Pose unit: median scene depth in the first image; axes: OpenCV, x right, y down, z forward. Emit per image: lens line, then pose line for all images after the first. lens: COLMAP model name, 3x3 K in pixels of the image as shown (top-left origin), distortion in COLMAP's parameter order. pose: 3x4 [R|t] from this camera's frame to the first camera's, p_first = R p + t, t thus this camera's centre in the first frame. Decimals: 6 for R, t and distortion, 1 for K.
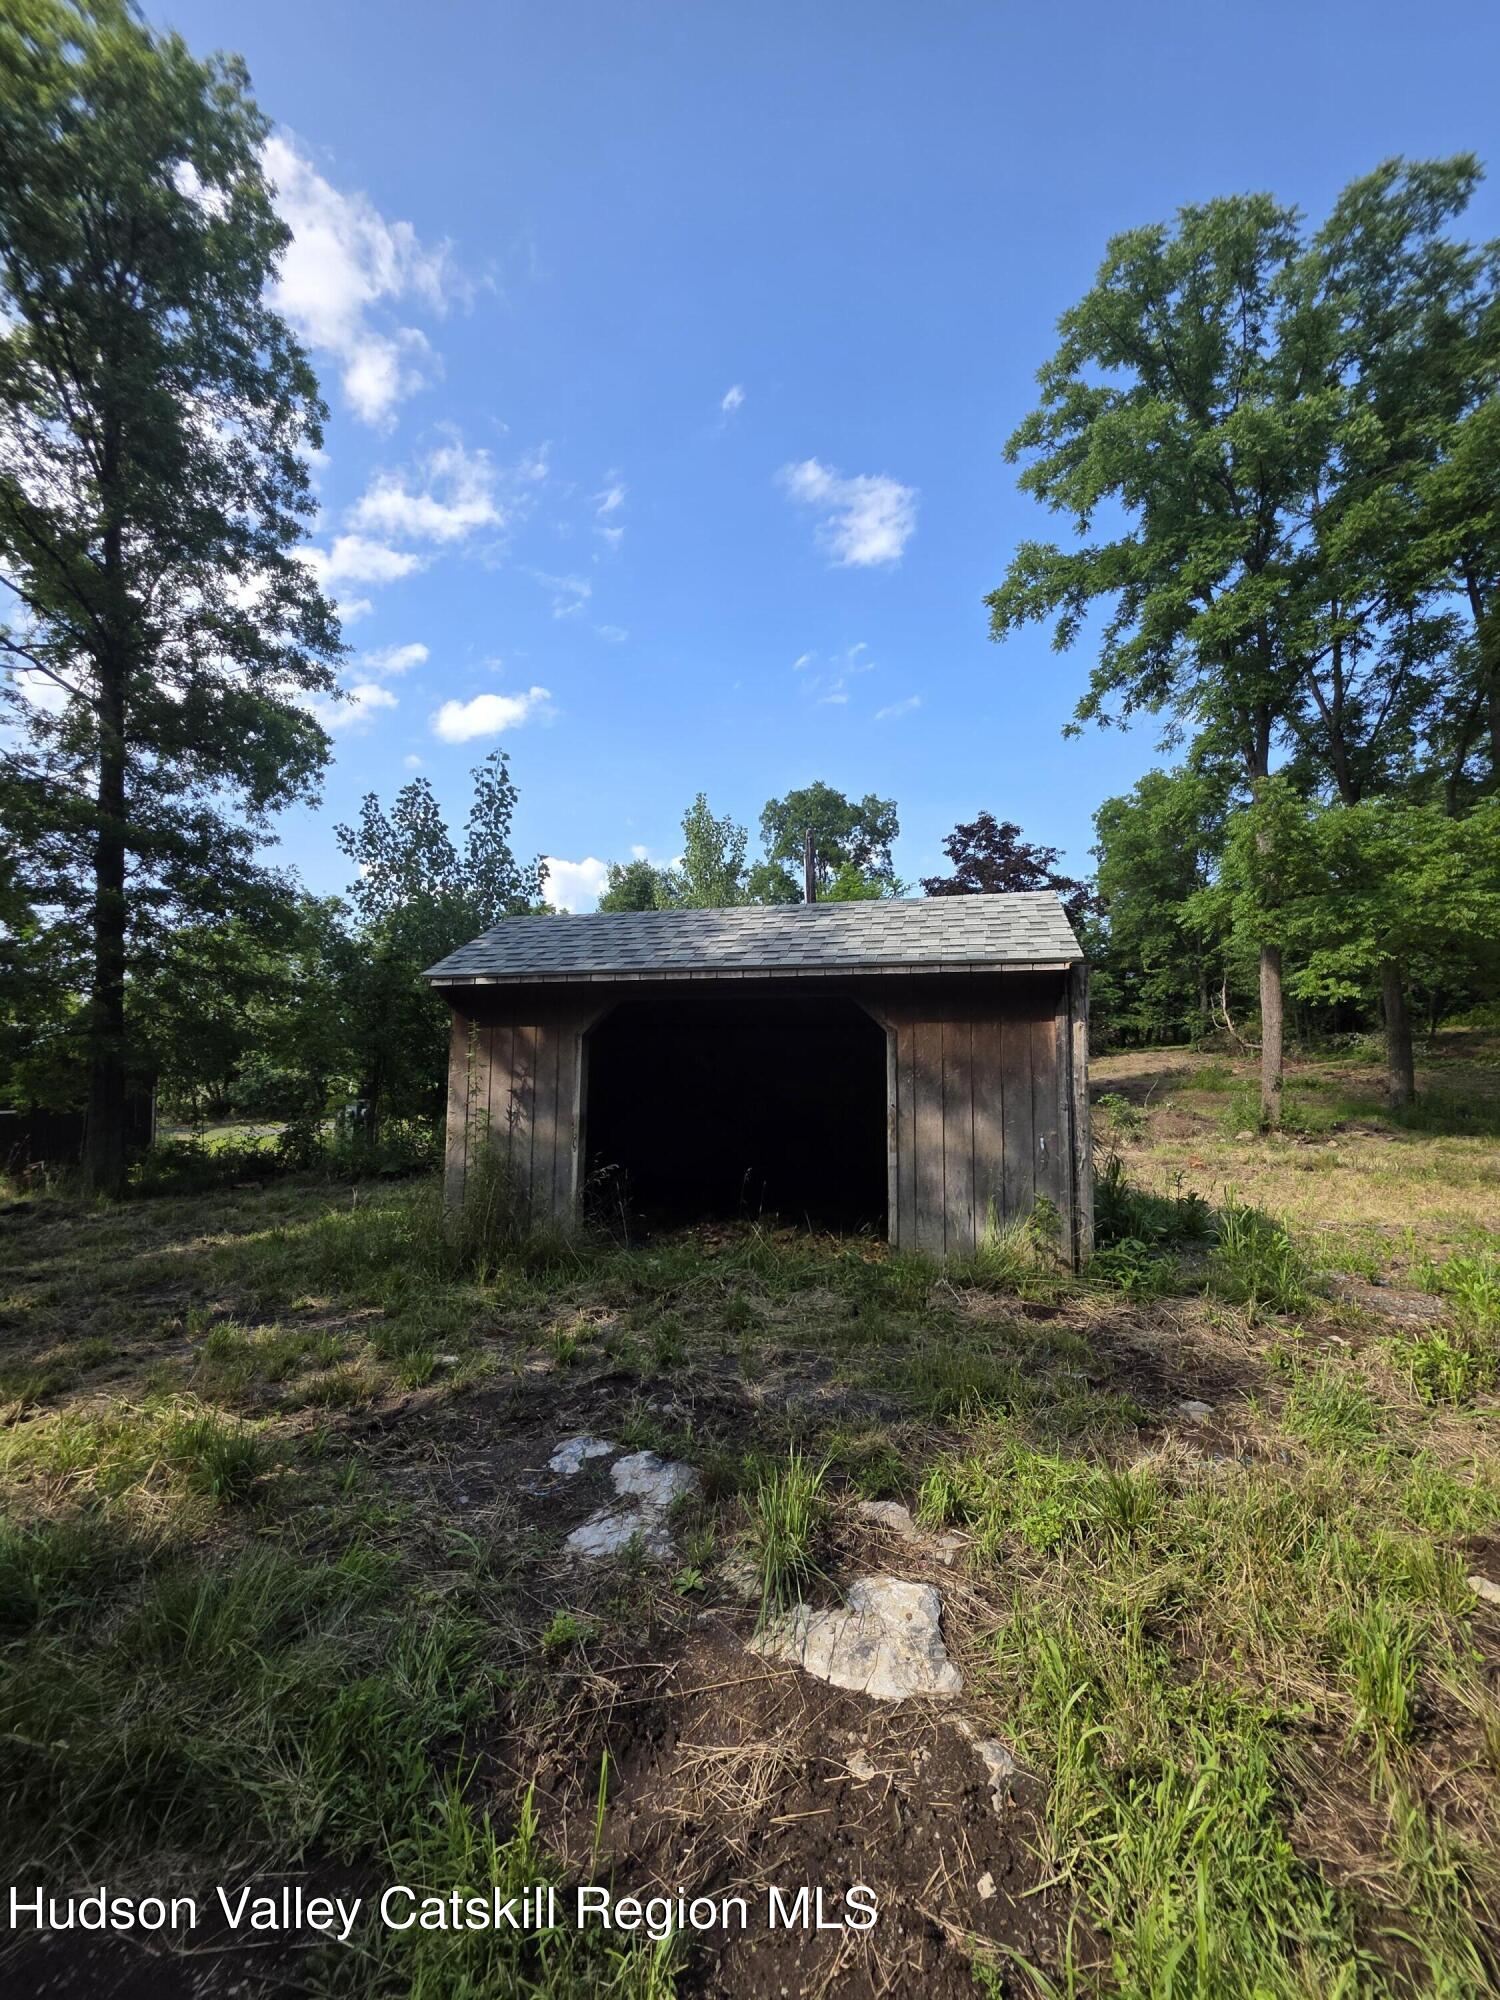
lens RADIAL K [[804.1, 0, 750.1], [0, 804.1, 1002.1], [0, 0, 1]] dist [0.008927, -0.002200]
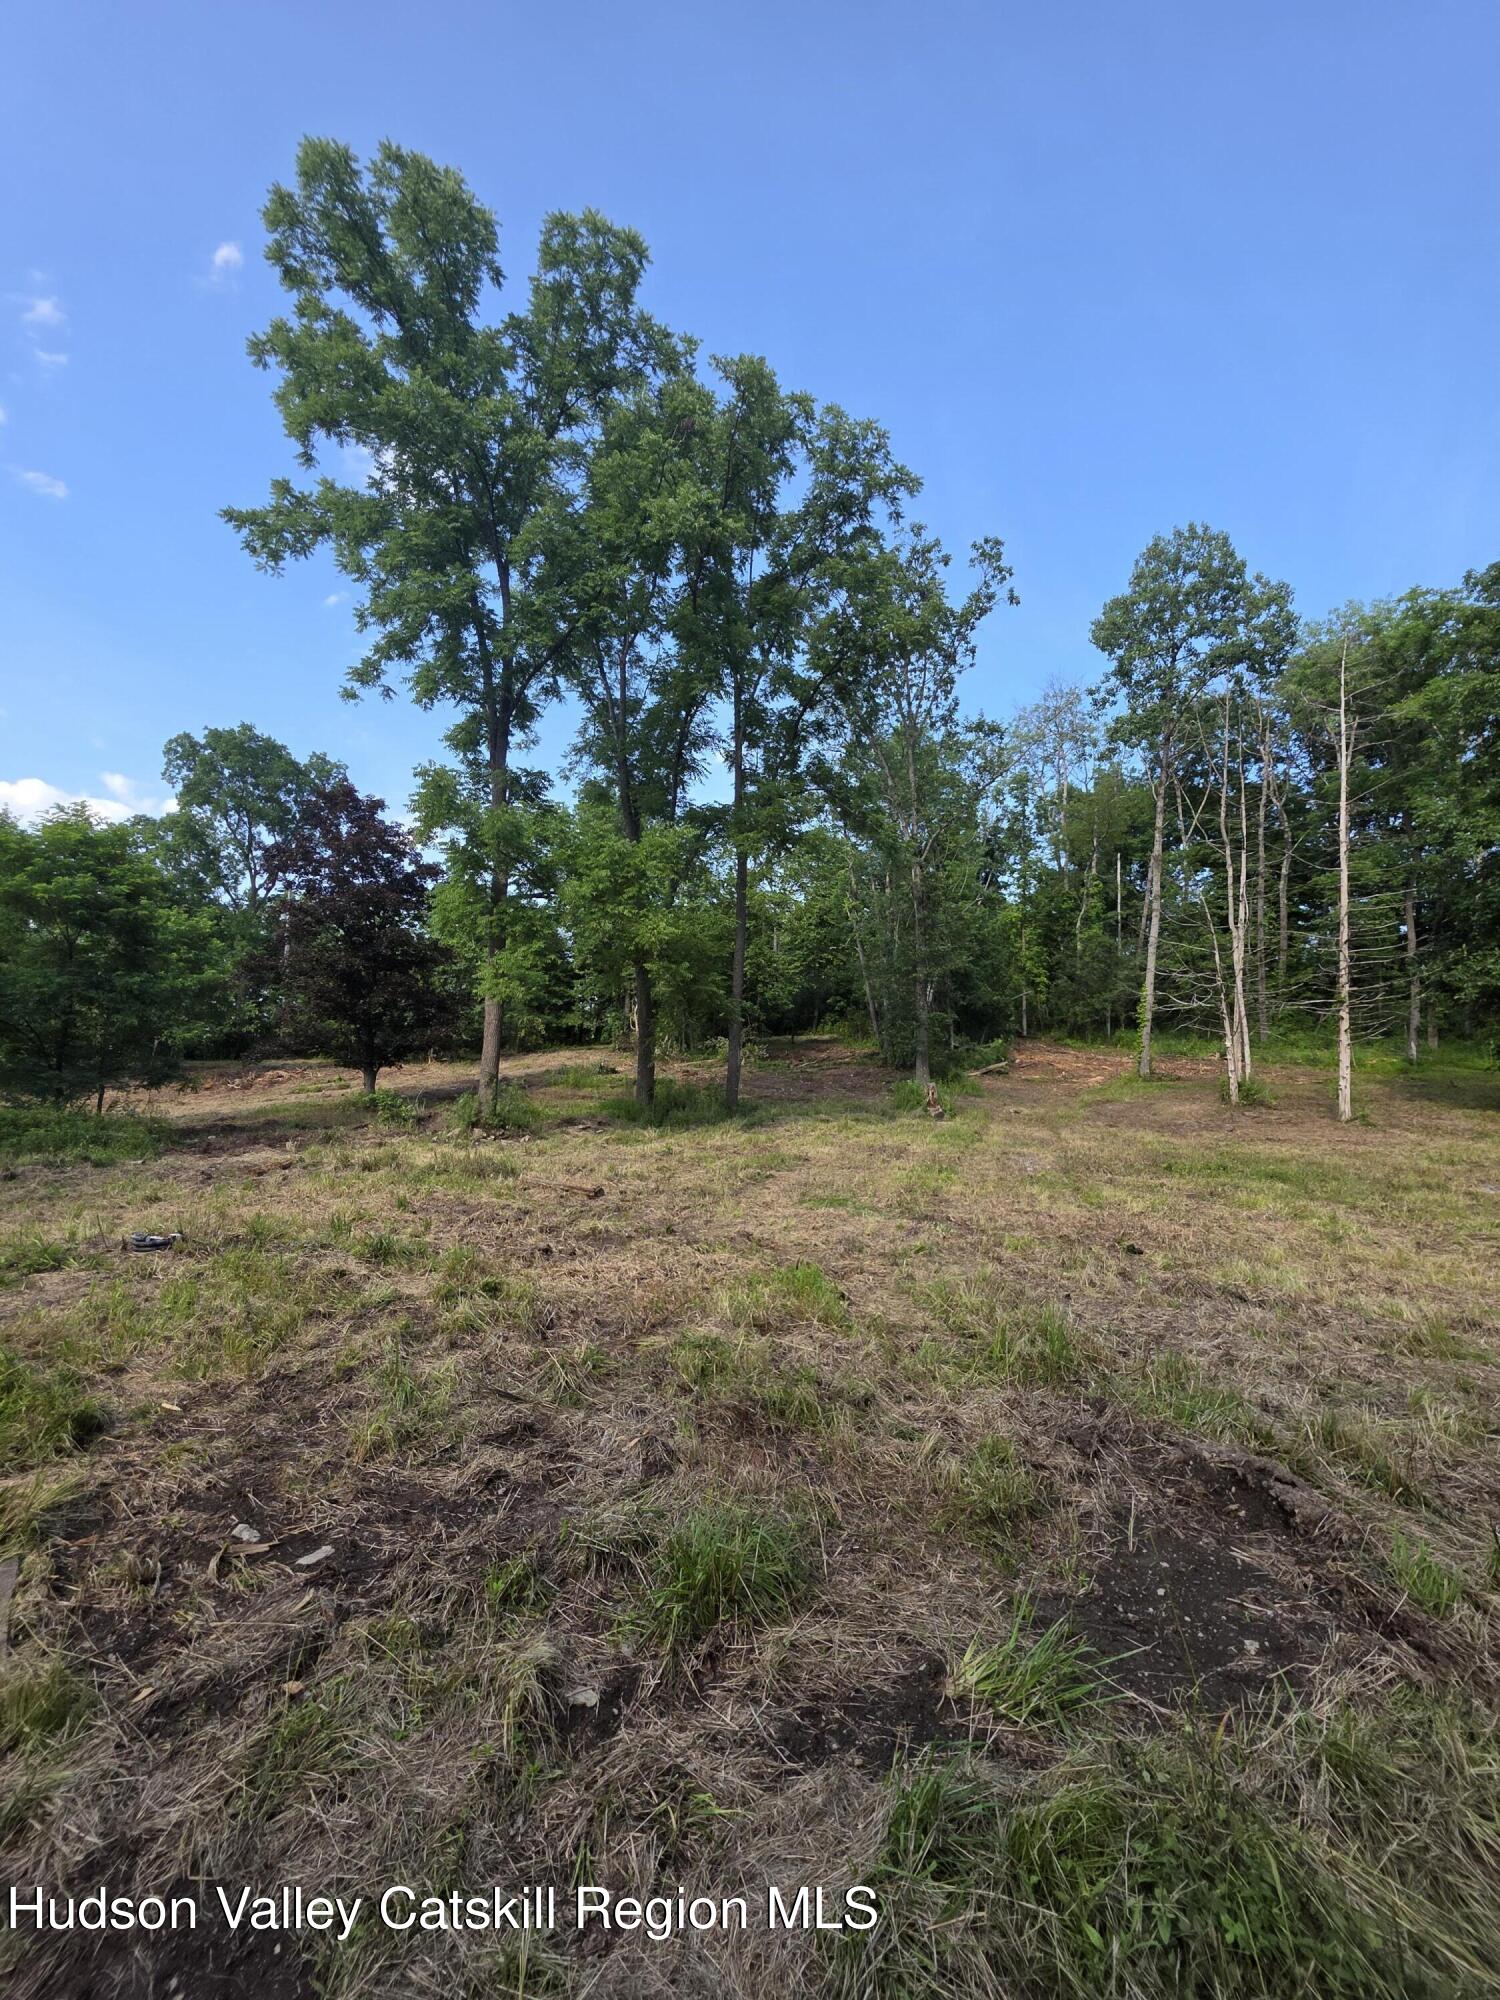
lens RADIAL K [[804.1, 0, 750.1], [0, 804.1, 999.8], [0, 0, 1]] dist [0.008927, -0.002200]
pose [[0.875782, 0.059115, 0.479073, 0.271566], [-0.060195, 0.998100, -0.013119, -0.003119], [-0.478939, -0.017349, 0.877677, -0.024134]]
